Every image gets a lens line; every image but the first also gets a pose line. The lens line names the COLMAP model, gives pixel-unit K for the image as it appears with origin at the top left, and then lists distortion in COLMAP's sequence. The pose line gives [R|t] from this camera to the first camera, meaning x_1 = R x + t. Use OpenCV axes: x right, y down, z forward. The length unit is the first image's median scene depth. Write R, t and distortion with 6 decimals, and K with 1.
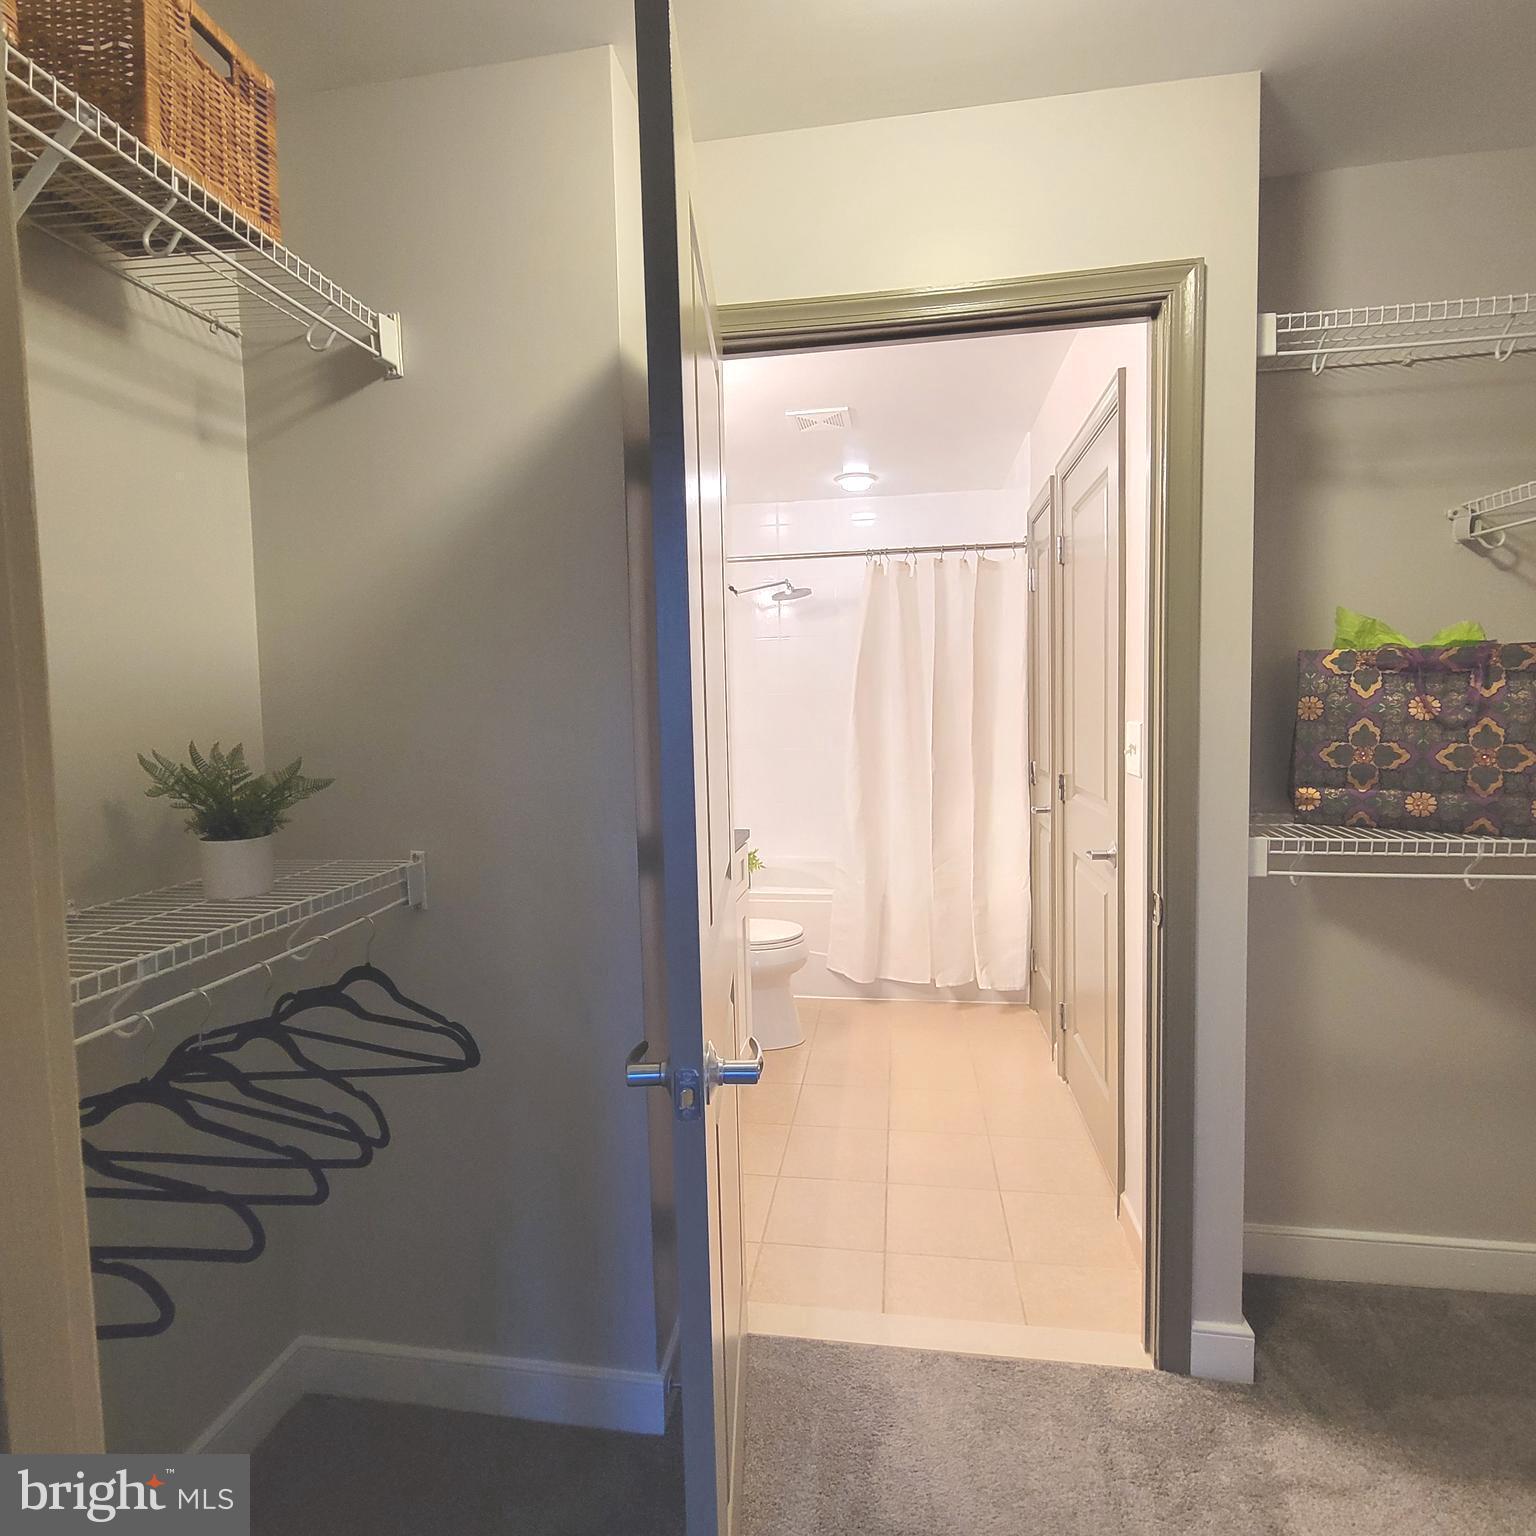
lens RADIAL K [[865.5, 0, 759.1], [0, 865.5, 764.4], [0, 0, 1]] dist [-0.011208, 0.001863]
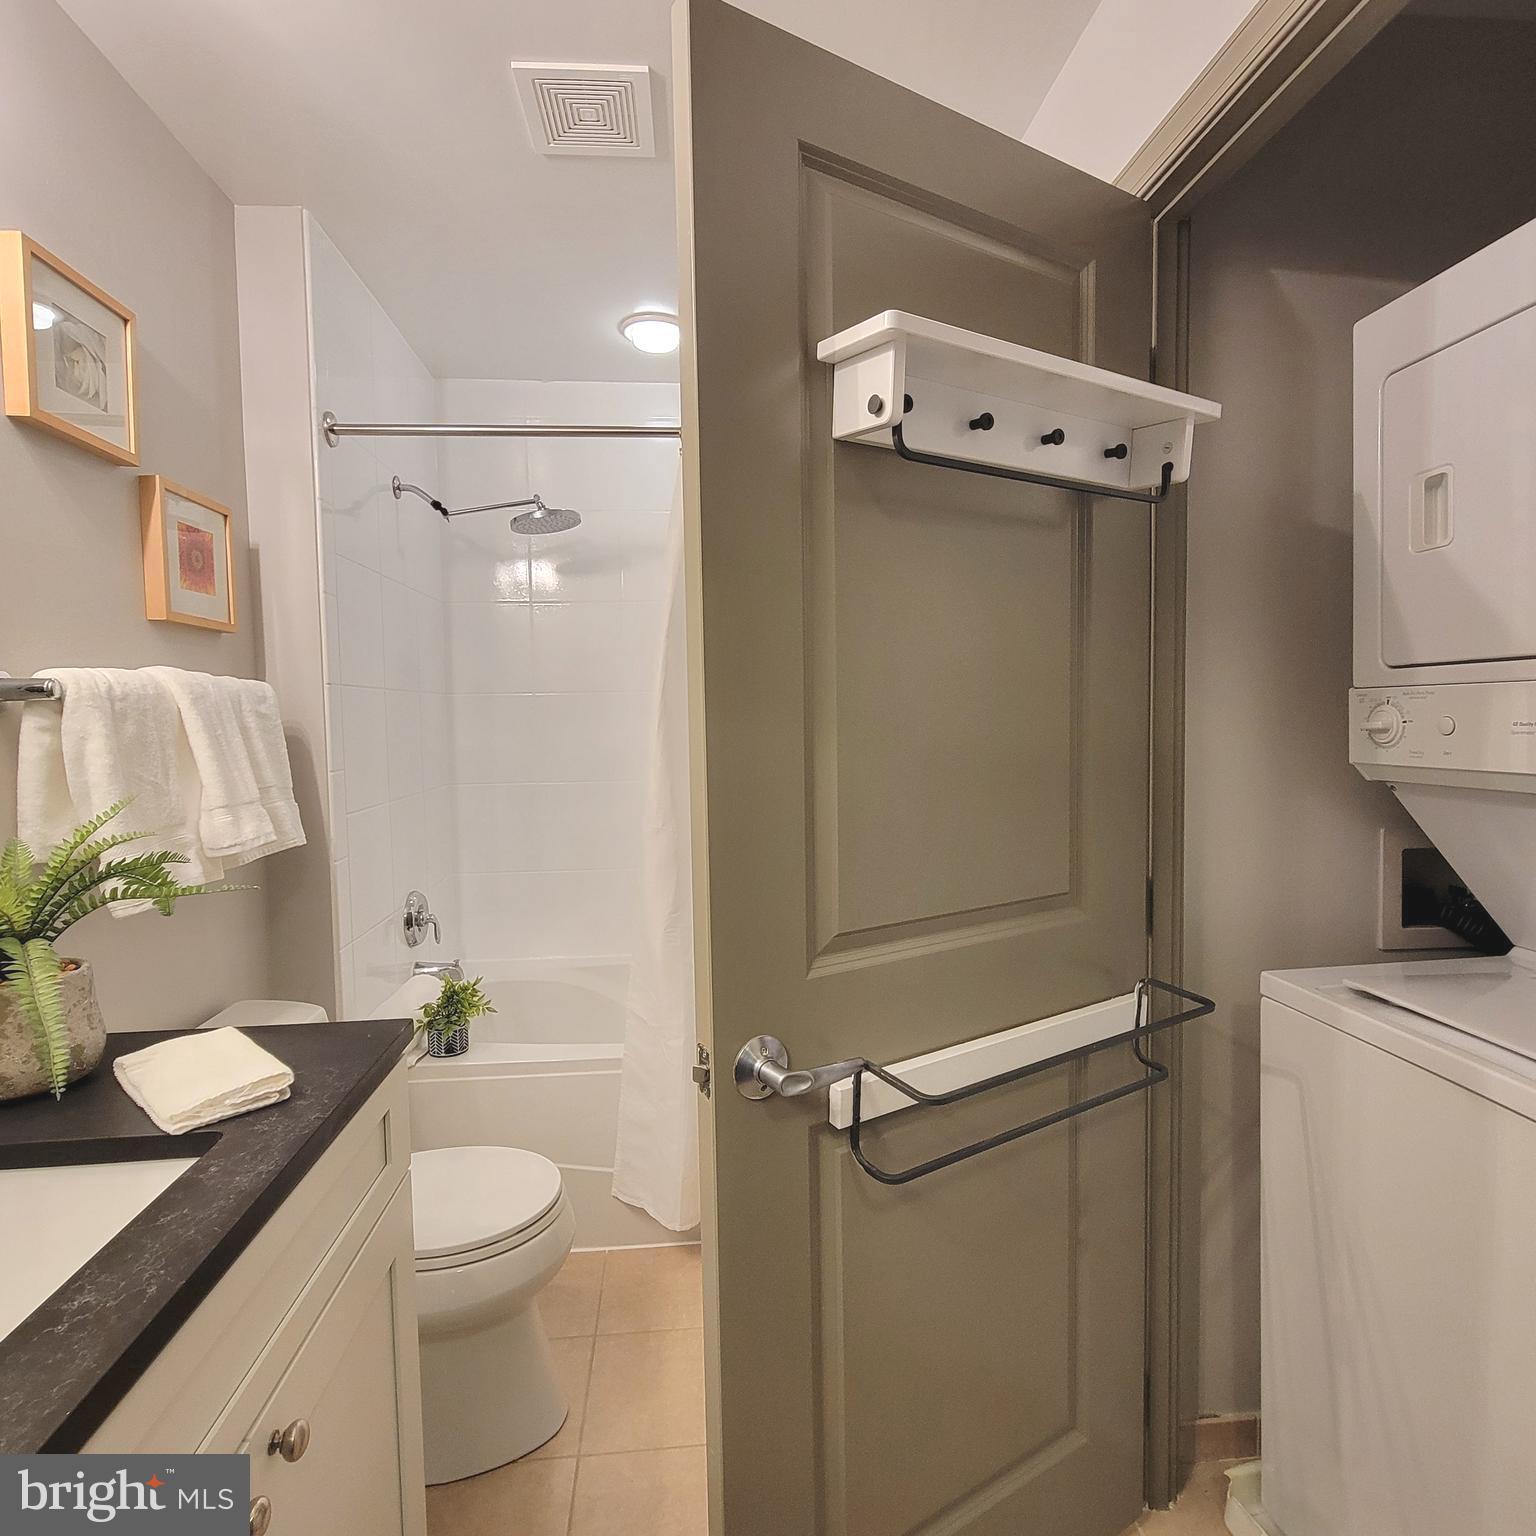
lens RADIAL K [[868.0, 0, 762.5], [0, 868.0, 761.2], [0, 0, 1]] dist [-0.001567, -0.003310]
pose [[0.967302, -0.000318, 0.253628, 0.030646], [0.005016, 0.999828, -0.017877, -0.024783], [-0.253579, 0.018565, 0.967137, 0.403294]]
